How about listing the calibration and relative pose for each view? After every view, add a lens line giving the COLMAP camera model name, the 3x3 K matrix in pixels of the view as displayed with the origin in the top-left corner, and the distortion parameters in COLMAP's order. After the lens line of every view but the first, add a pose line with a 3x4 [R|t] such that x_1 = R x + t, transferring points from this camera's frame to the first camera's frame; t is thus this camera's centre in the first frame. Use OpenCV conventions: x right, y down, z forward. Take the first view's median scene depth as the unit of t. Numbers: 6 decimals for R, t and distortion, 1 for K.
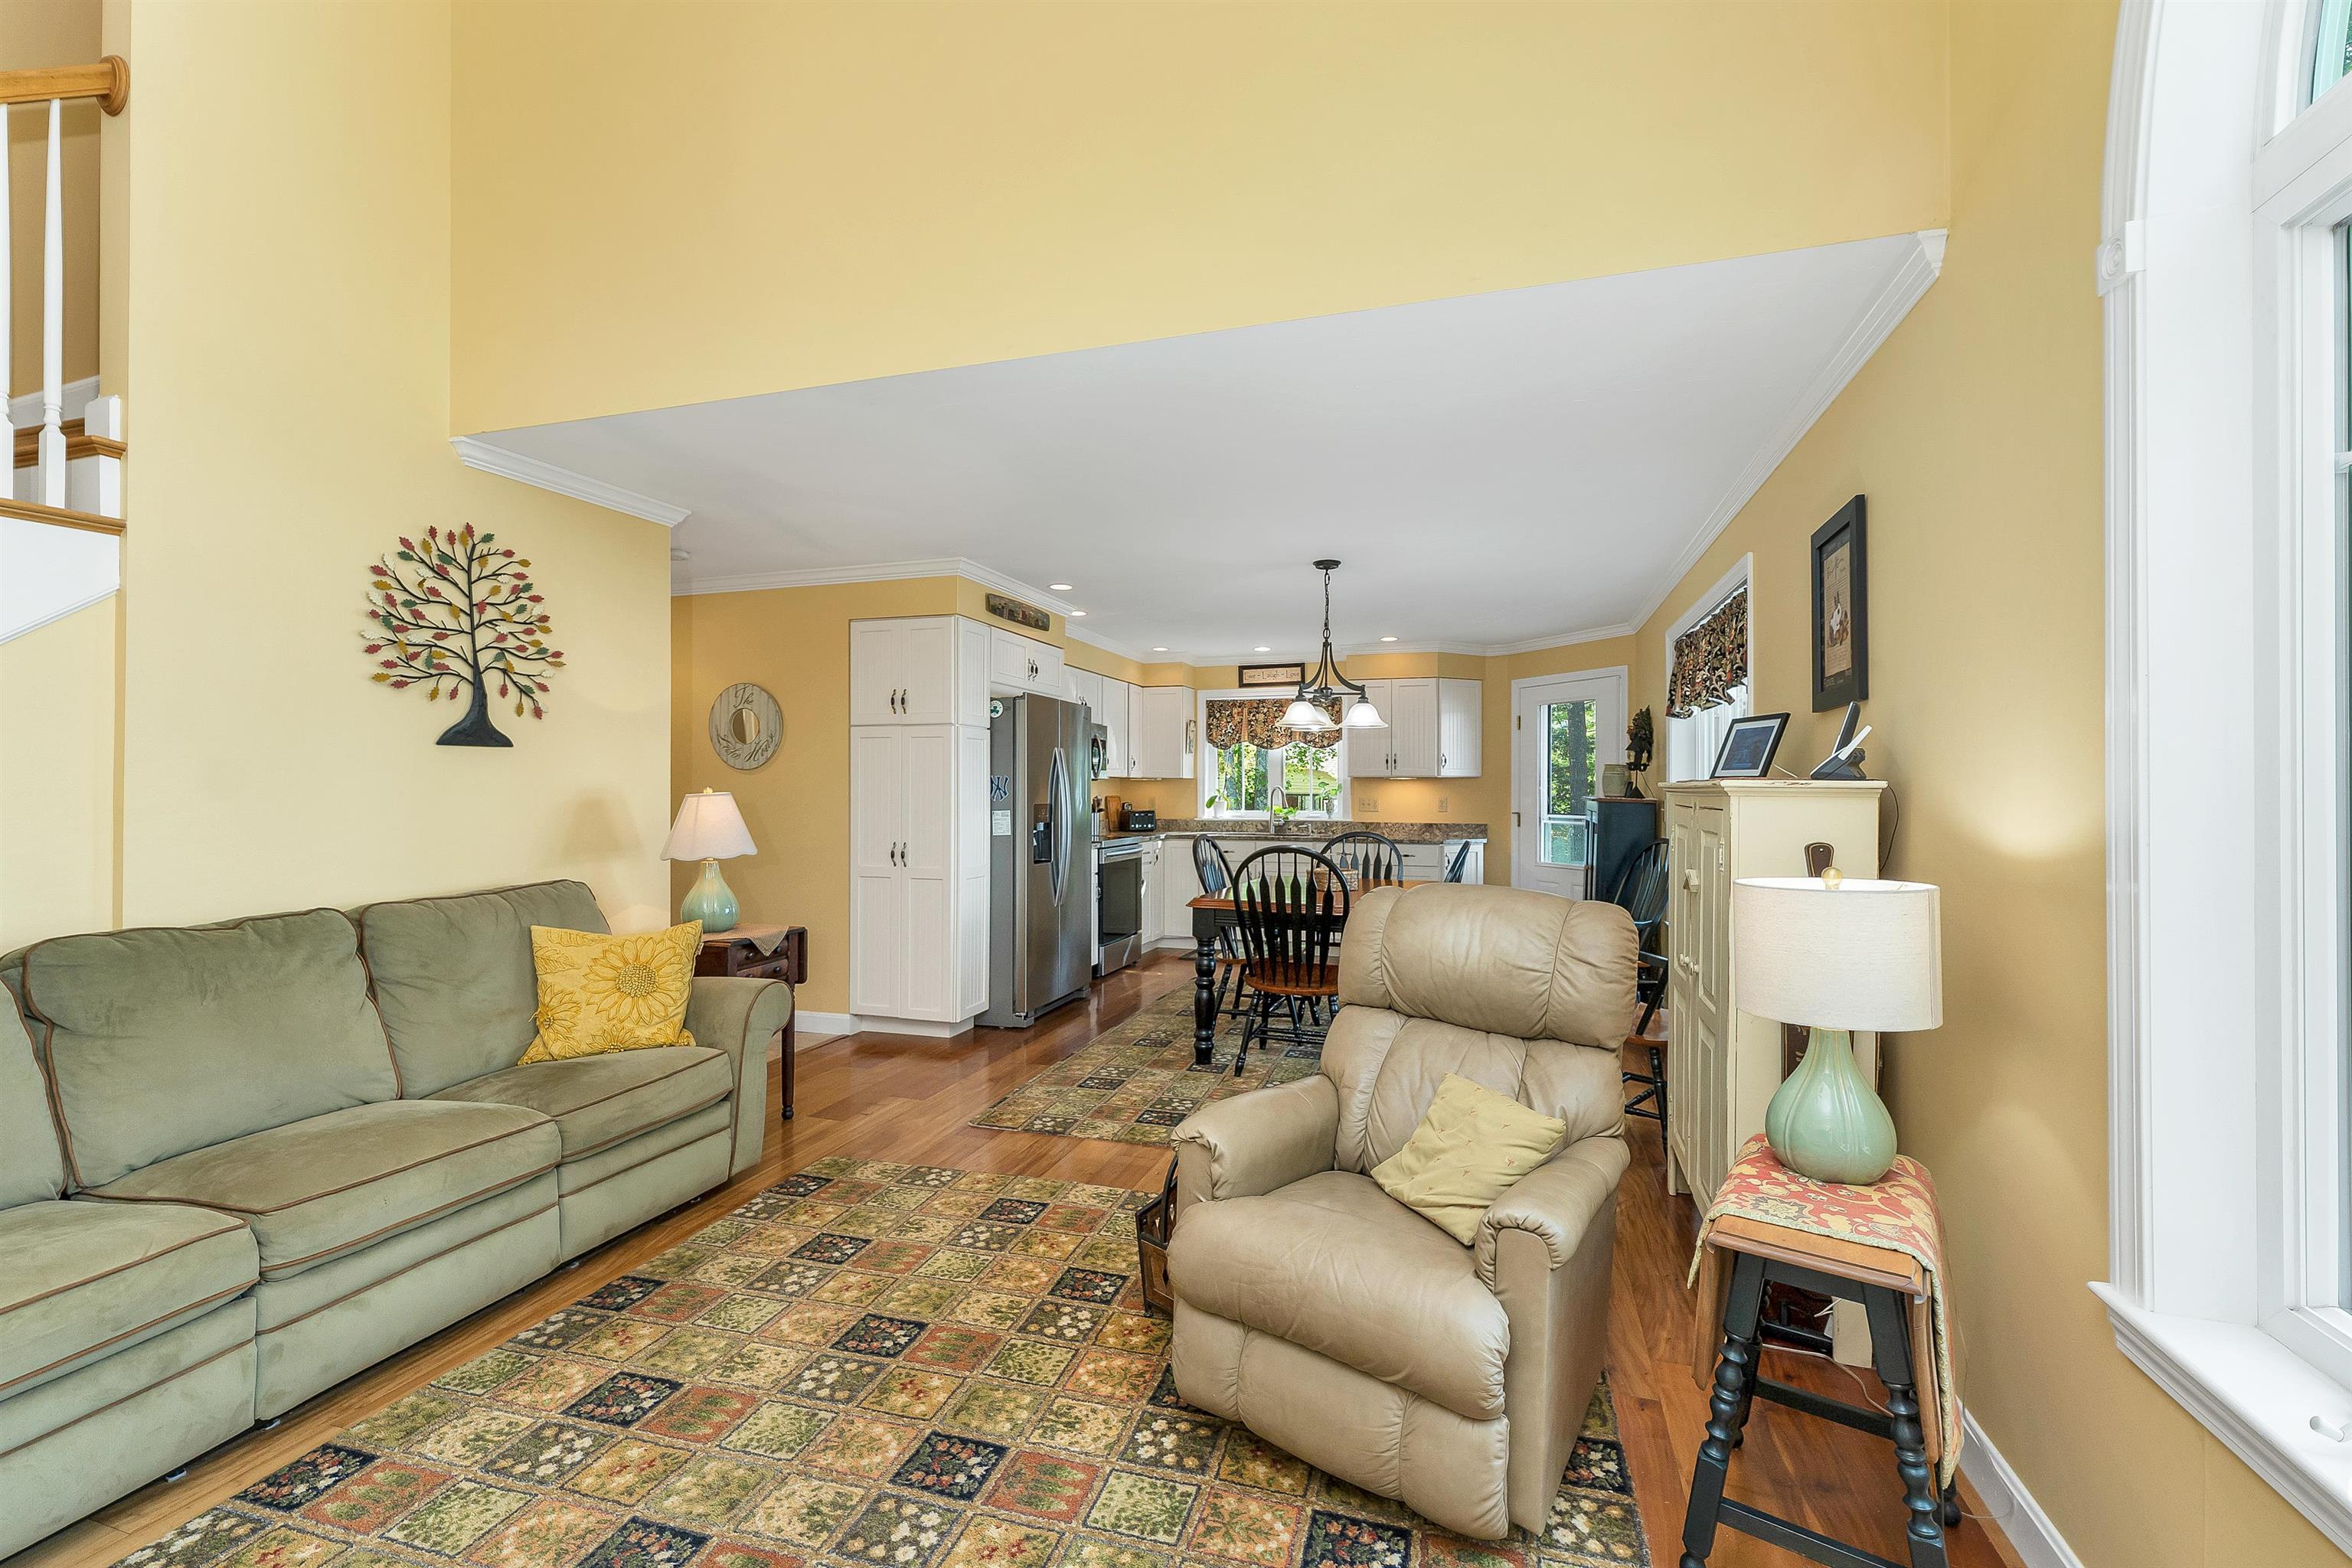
lens RADIAL K [[993.6, 0, 1204.6], [0, 993.6, 785.0], [0, 0, 1]] dist [0.002589, -0.000575]
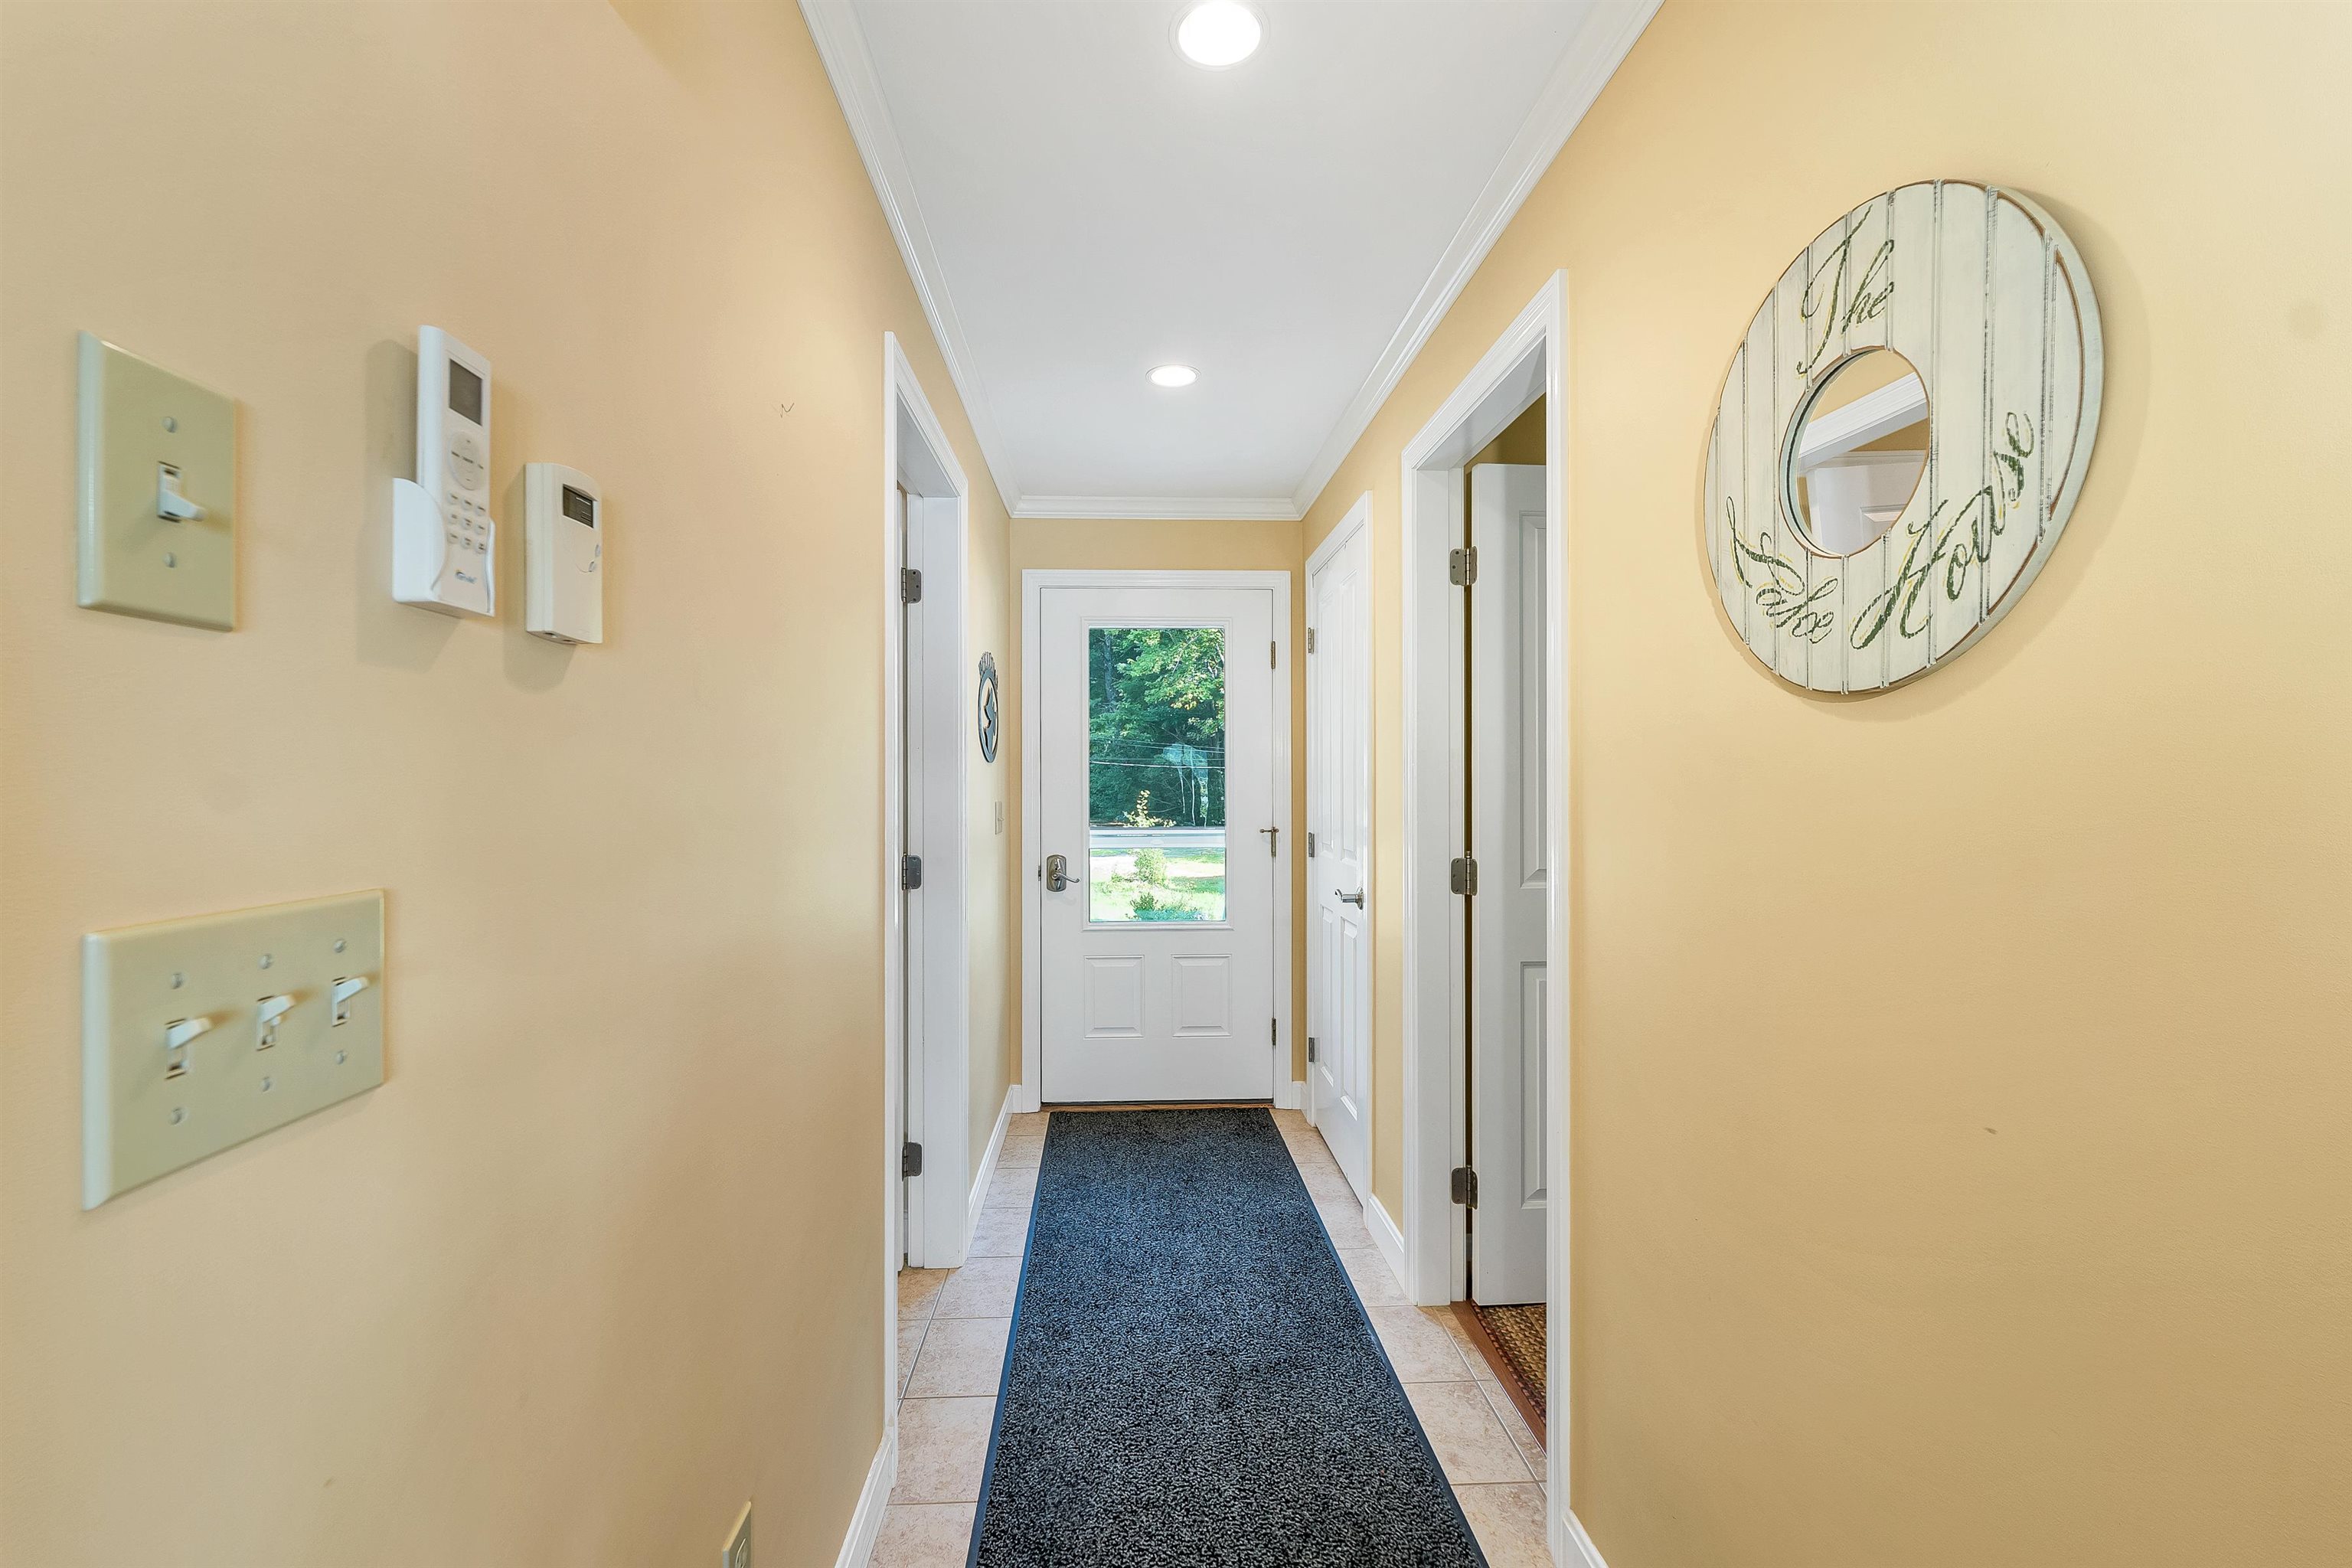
lens RADIAL K [[993.6, 0, 1170.9], [0, 993.6, 774.7], [0, 0, 1]] dist [0.002589, -0.000575]
pose [[0.339101, -0.003289, -0.940744, -0.516183], [0.004096, 0.999990, -0.002020, -0.000588], [0.940741, -0.003169, 0.339111, 1.266946]]
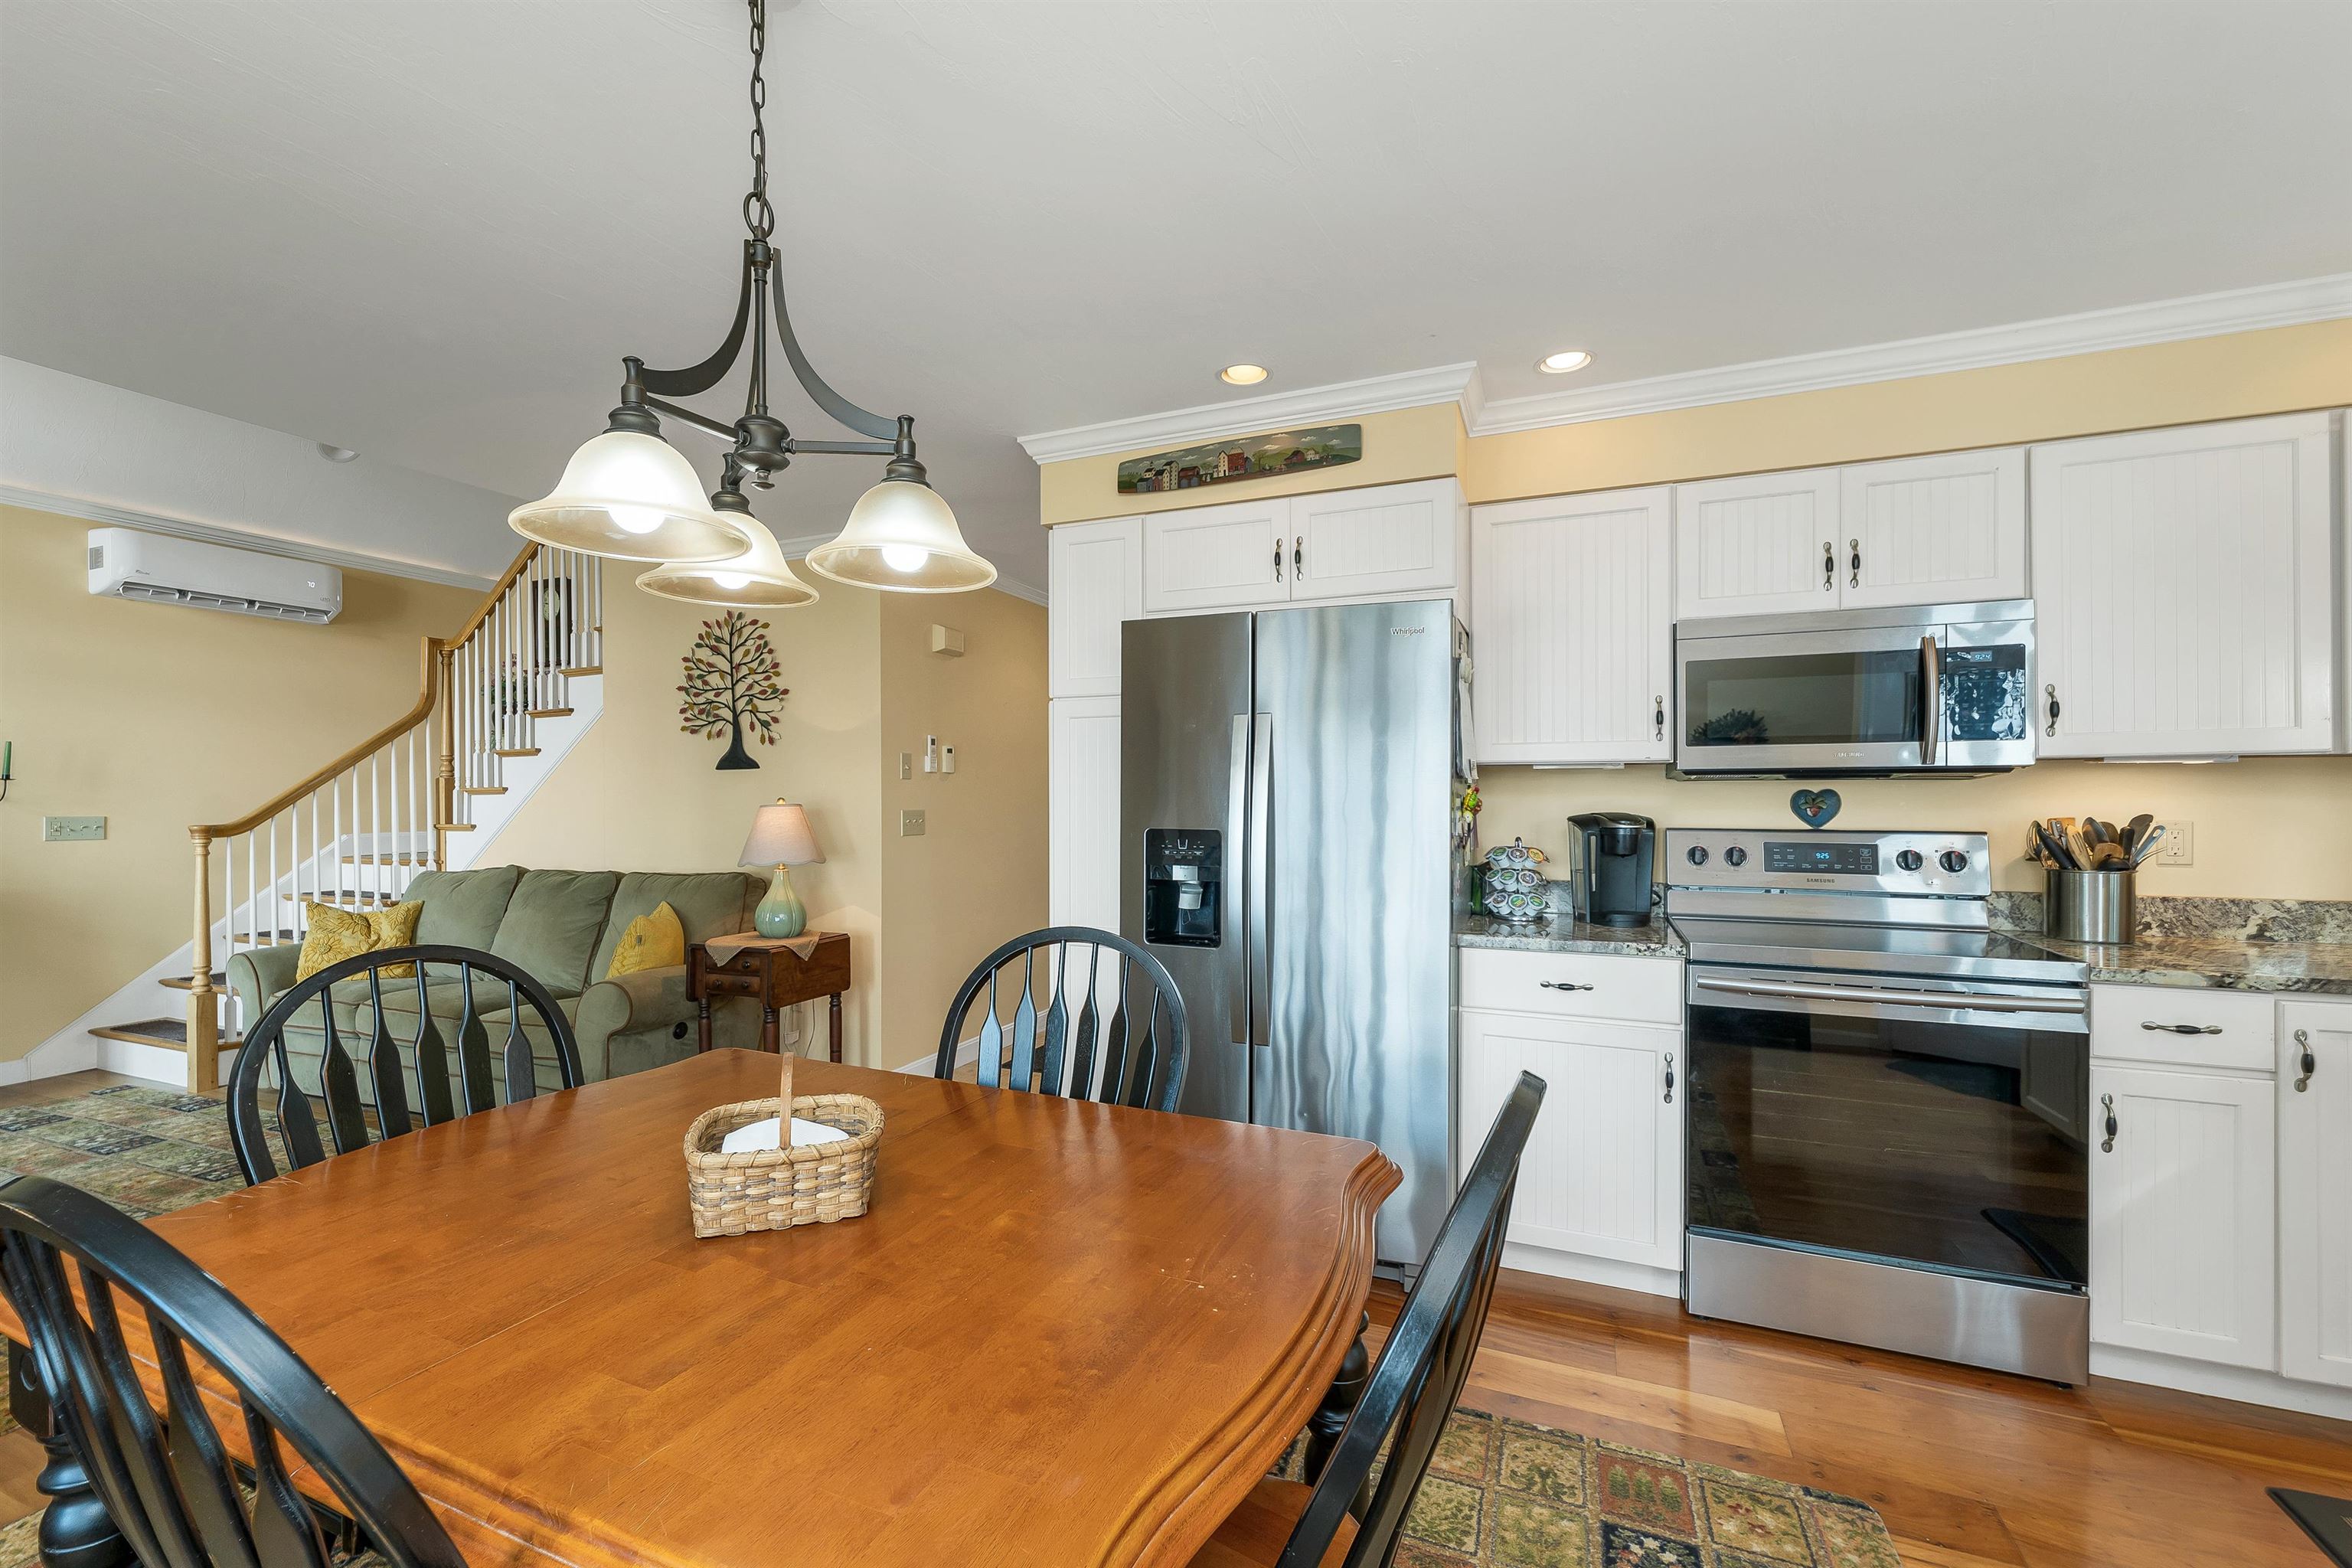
lens RADIAL K [[993.6, 0, 1164.7], [0, 993.6, 794.0], [0, 0, 1]] dist [0.002589, -0.000575]
pose [[-0.111424, -0.001628, -0.993772, 0.539699], [0.007988, 0.999965, -0.002534, 0.003222], [0.993741, -0.008221, -0.111407, 1.651792]]
